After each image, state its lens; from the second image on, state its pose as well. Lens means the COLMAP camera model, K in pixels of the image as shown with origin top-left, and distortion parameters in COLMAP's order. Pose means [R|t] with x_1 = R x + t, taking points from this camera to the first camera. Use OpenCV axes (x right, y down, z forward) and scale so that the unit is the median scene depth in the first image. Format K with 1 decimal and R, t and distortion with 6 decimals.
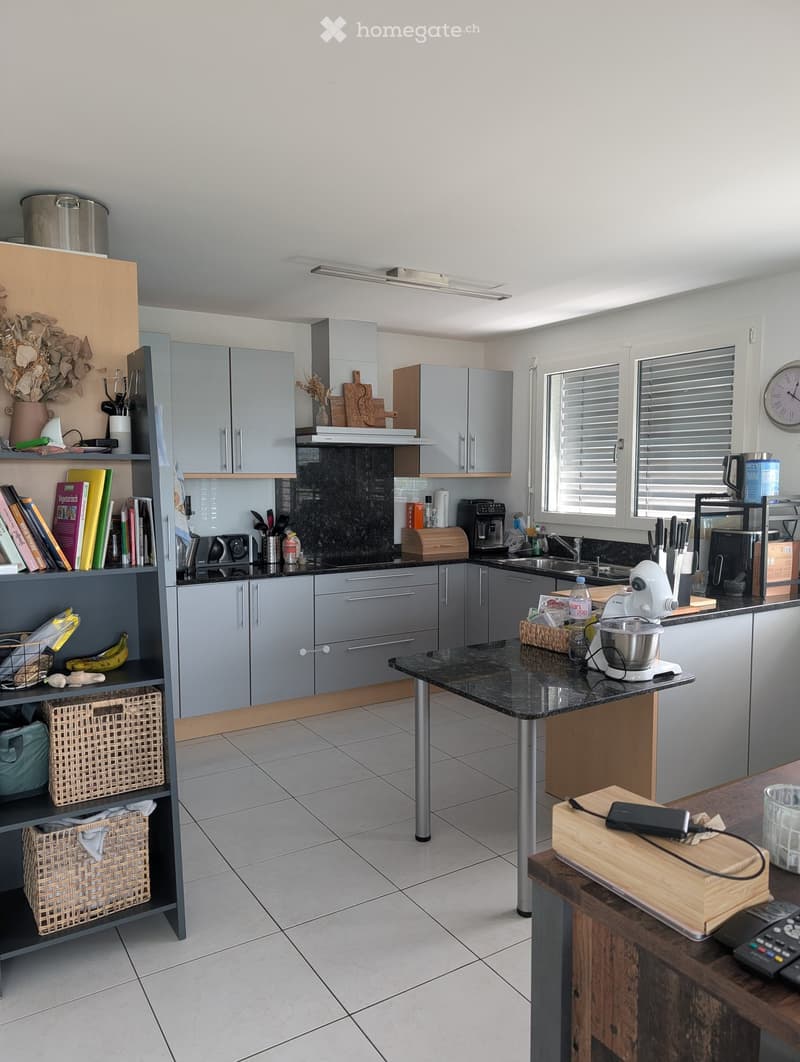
lens RADIAL K [[762.7, 0, 398.4], [0, 762.7, 533.6], [0, 0, 1]] dist [-0.000244, -0.006053]
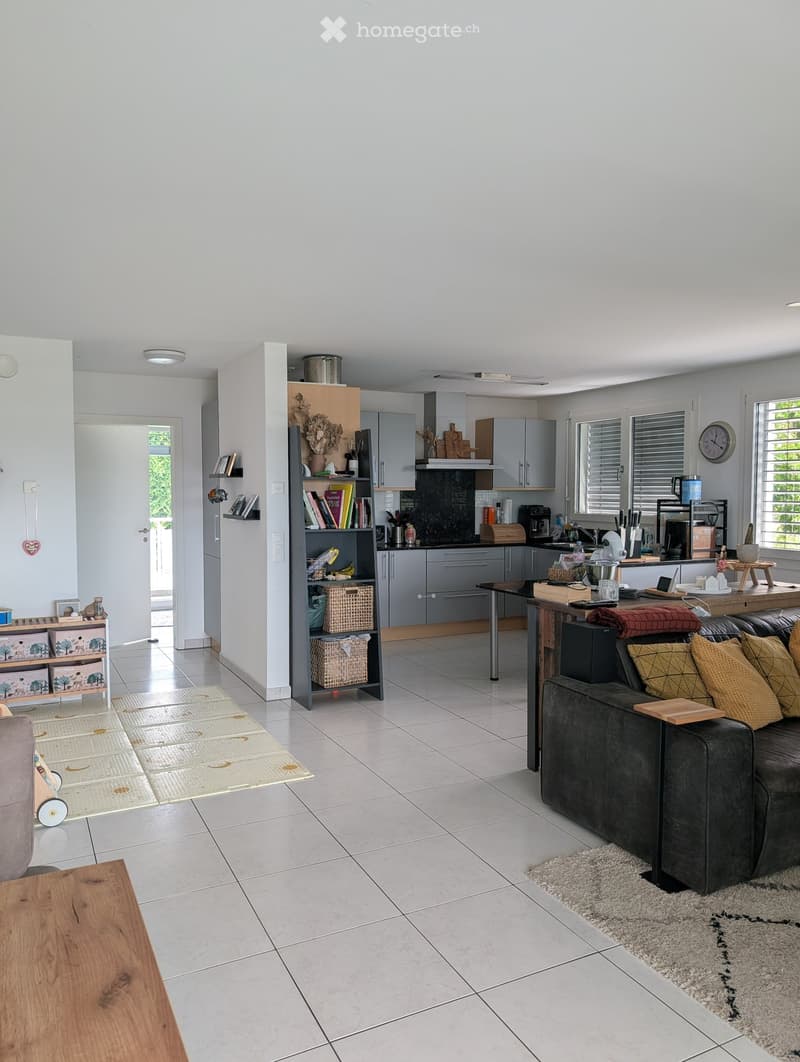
lens RADIAL K [[762.7, 0, 360.7], [0, 762.7, 509.6], [0, 0, 1]] dist [-0.000244, -0.006053]
pose [[0.990039, 0.005726, -0.140677, -0.025103], [-0.013124, 0.998575, -0.051721, 0.064268], [0.140181, 0.053052, 0.988704, -0.735979]]
